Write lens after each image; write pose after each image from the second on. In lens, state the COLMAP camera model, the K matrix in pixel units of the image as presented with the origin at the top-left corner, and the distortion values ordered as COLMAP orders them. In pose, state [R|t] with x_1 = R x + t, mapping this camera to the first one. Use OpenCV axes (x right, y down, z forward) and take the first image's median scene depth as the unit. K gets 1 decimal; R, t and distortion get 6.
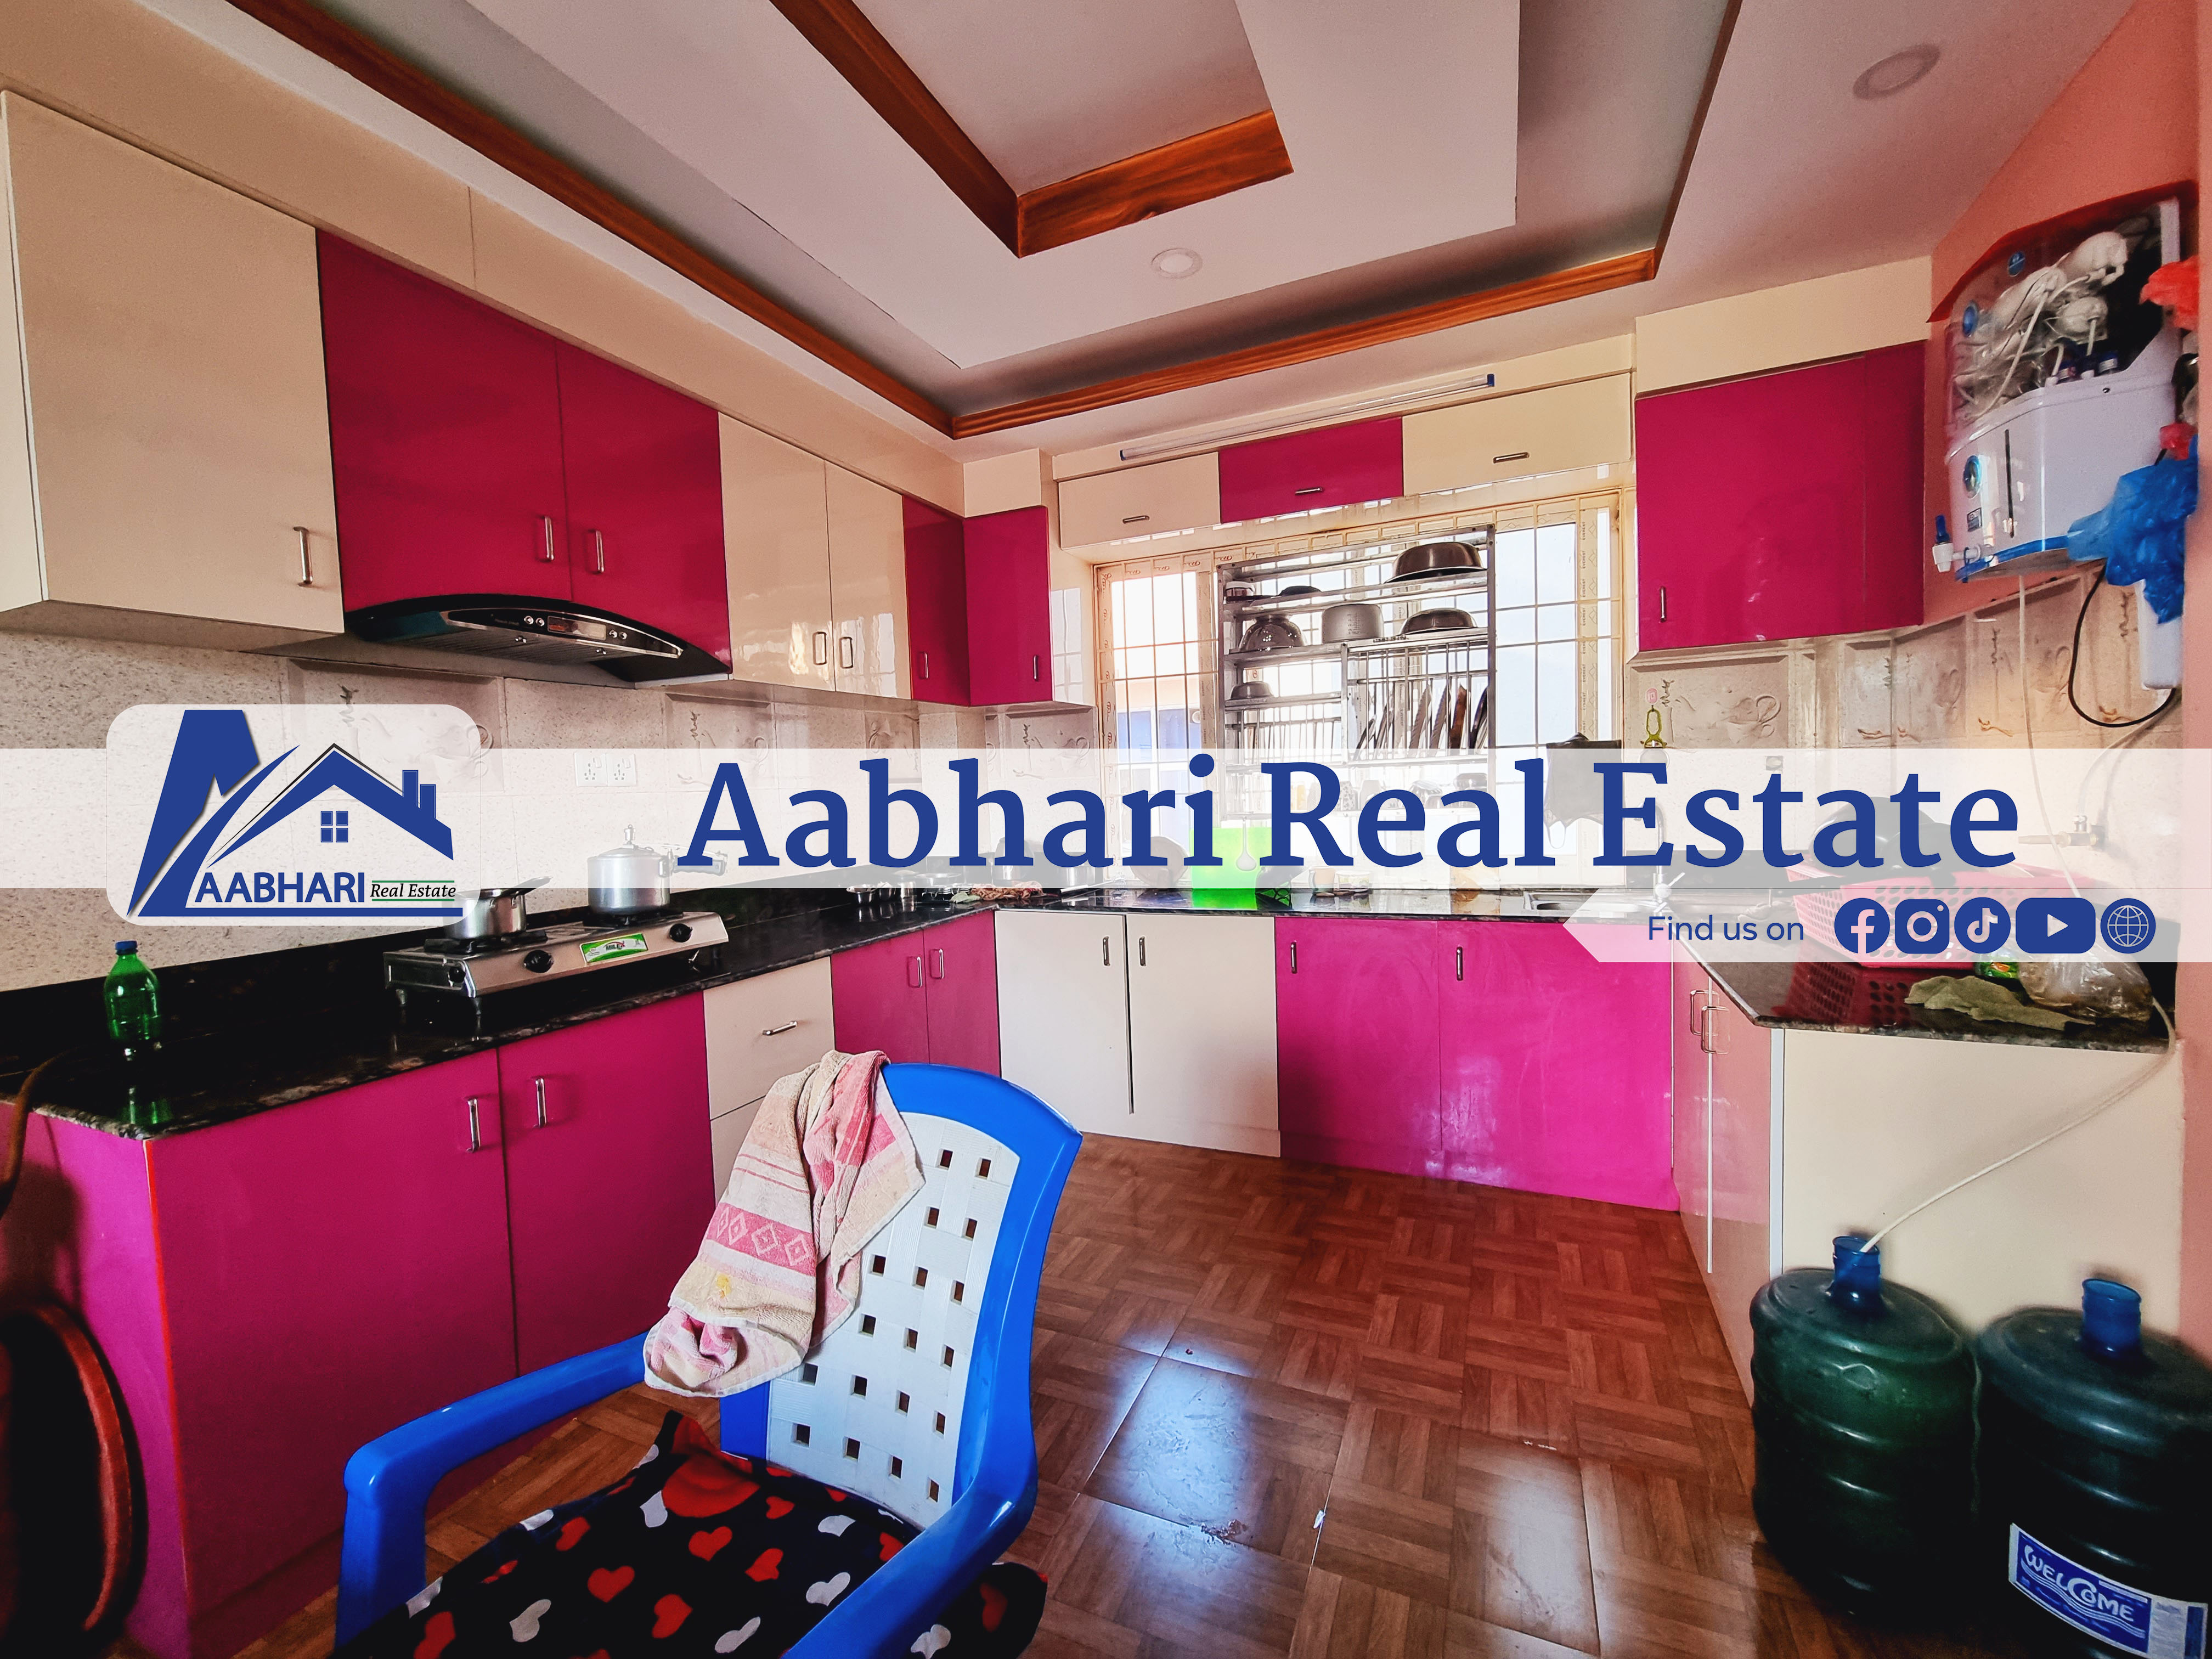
lens RADIAL K [[899.6, 0, 1106.0], [0, 899.6, 828.9], [0, 0, 1]] dist [0.002699, -0.001914]
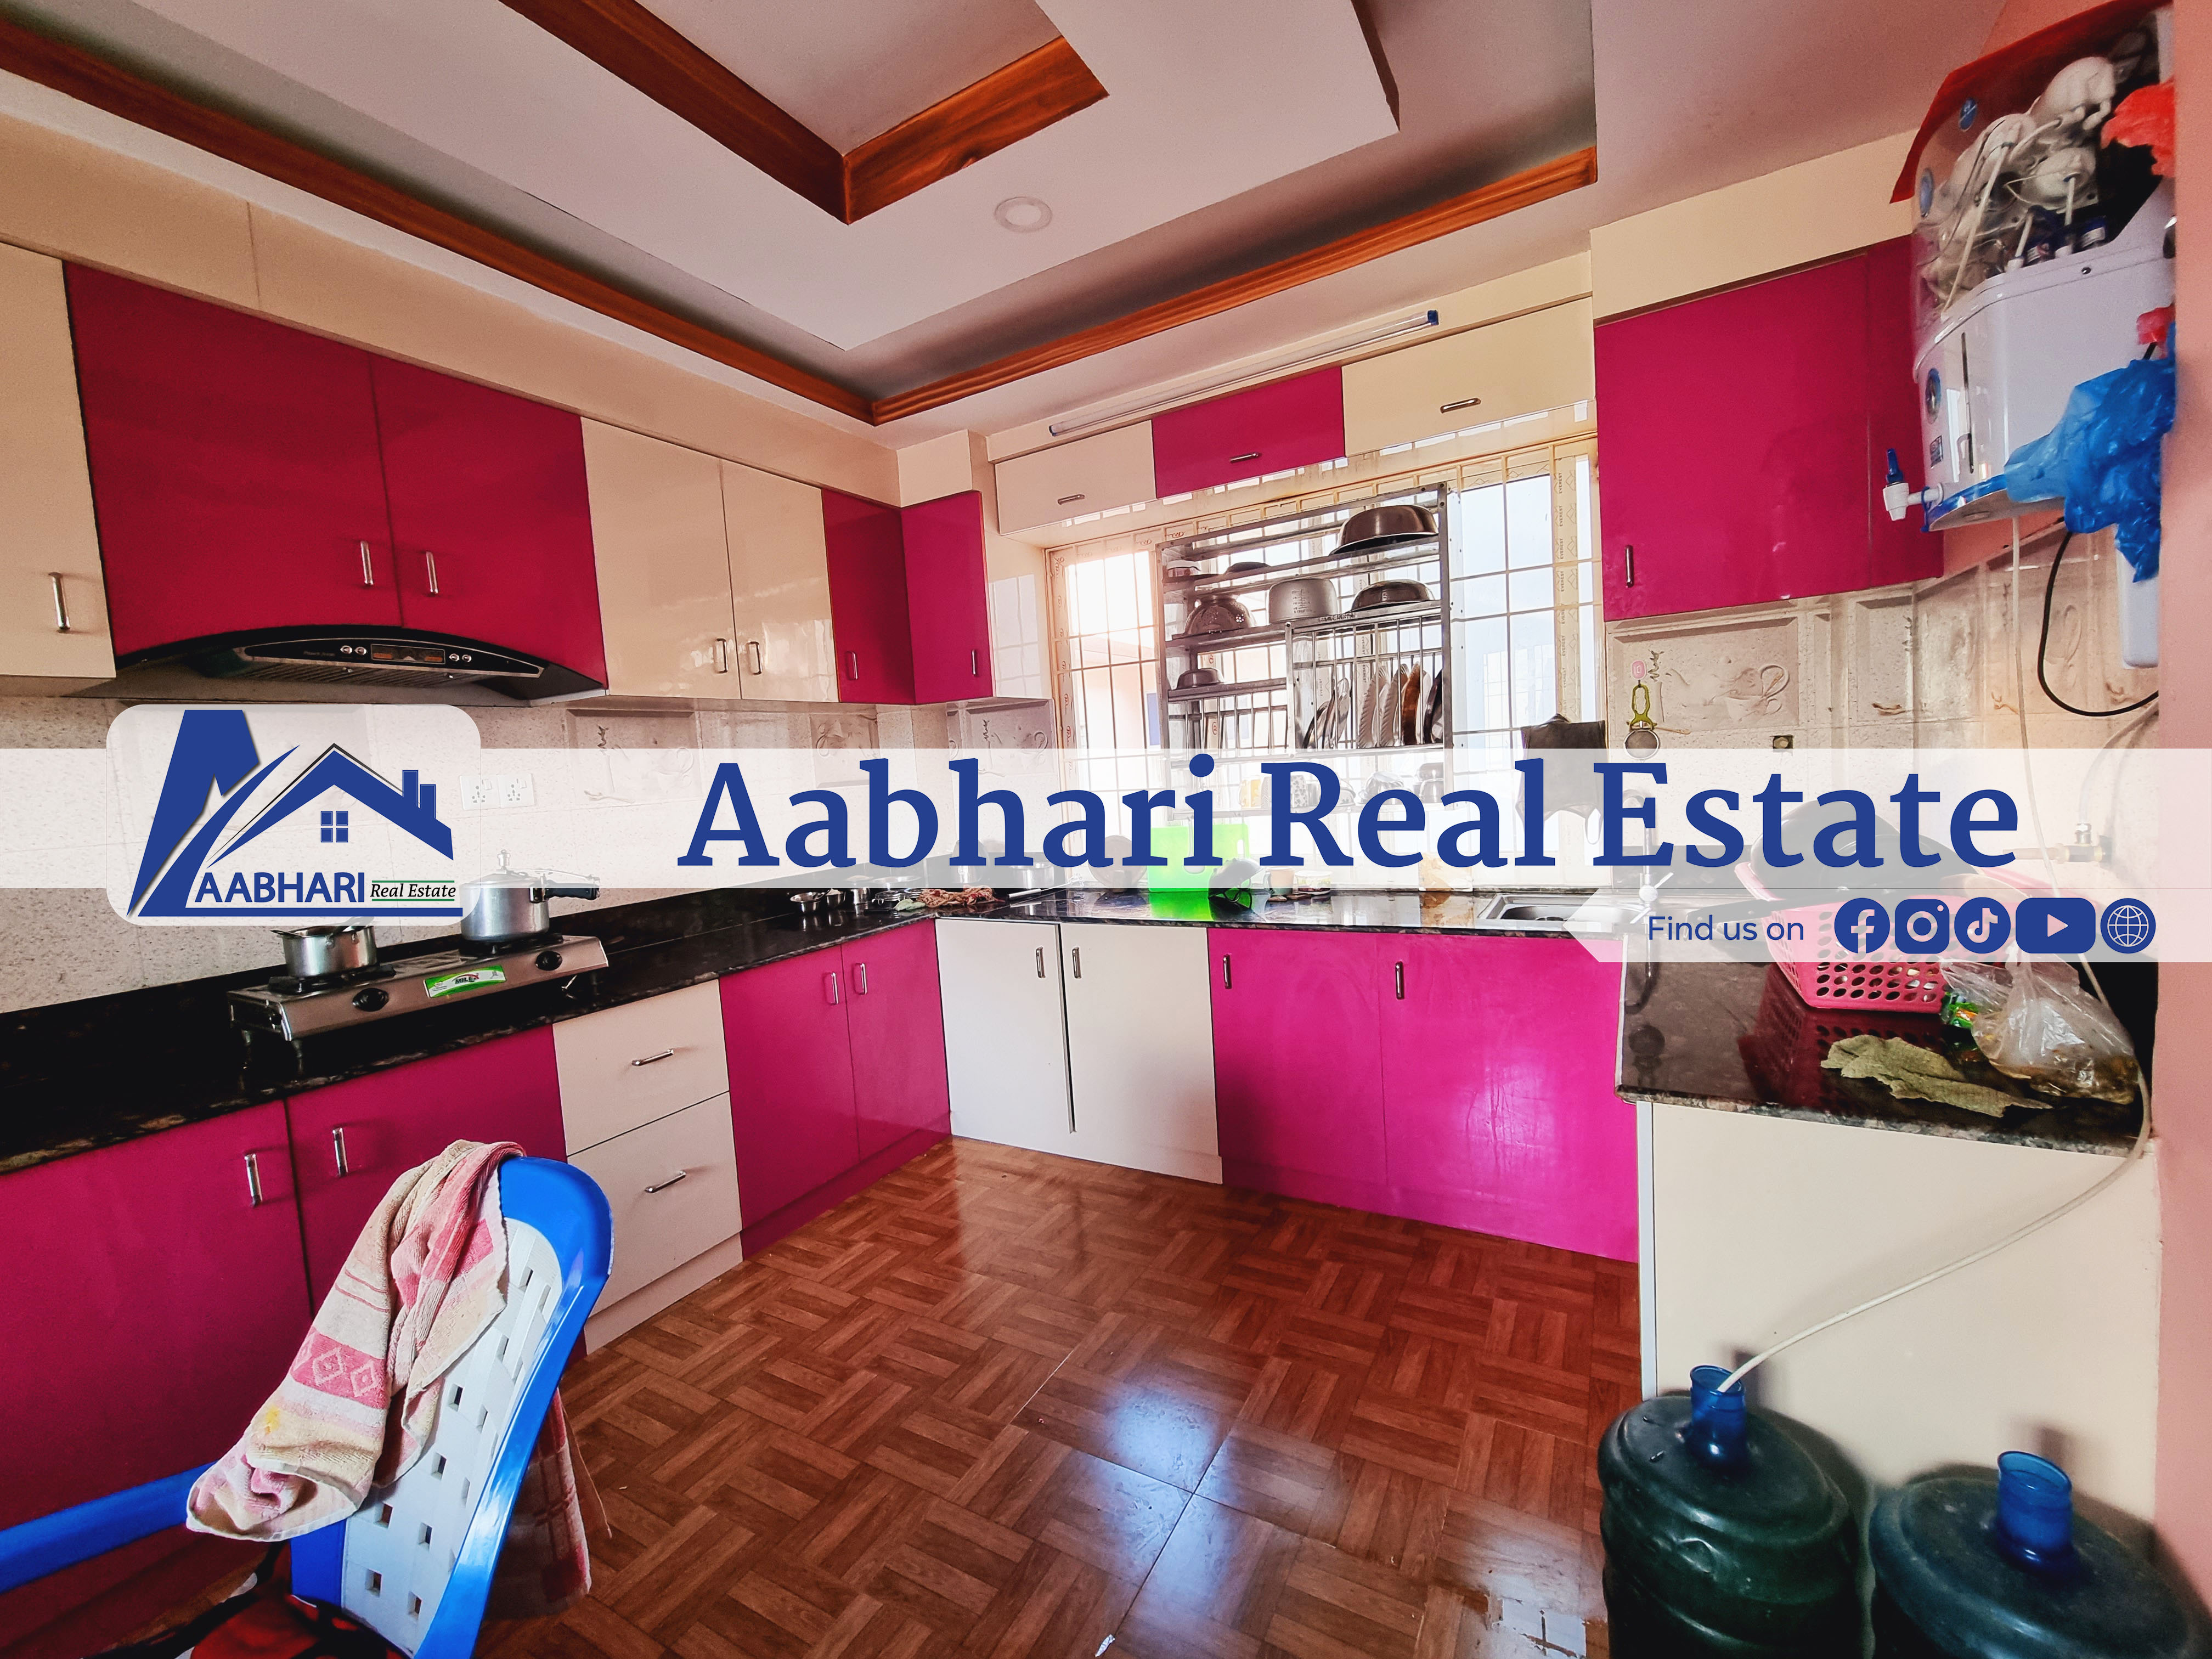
lens RADIAL K [[899.6, 0, 1107.8], [0, 899.6, 828.5], [0, 0, 1]] dist [0.002699, -0.001914]
pose [[0.994516, -0.022120, -0.102217, 0.224866], [0.024944, 0.999339, 0.026433, -0.037102], [0.101565, -0.028838, 0.994411, 0.093842]]
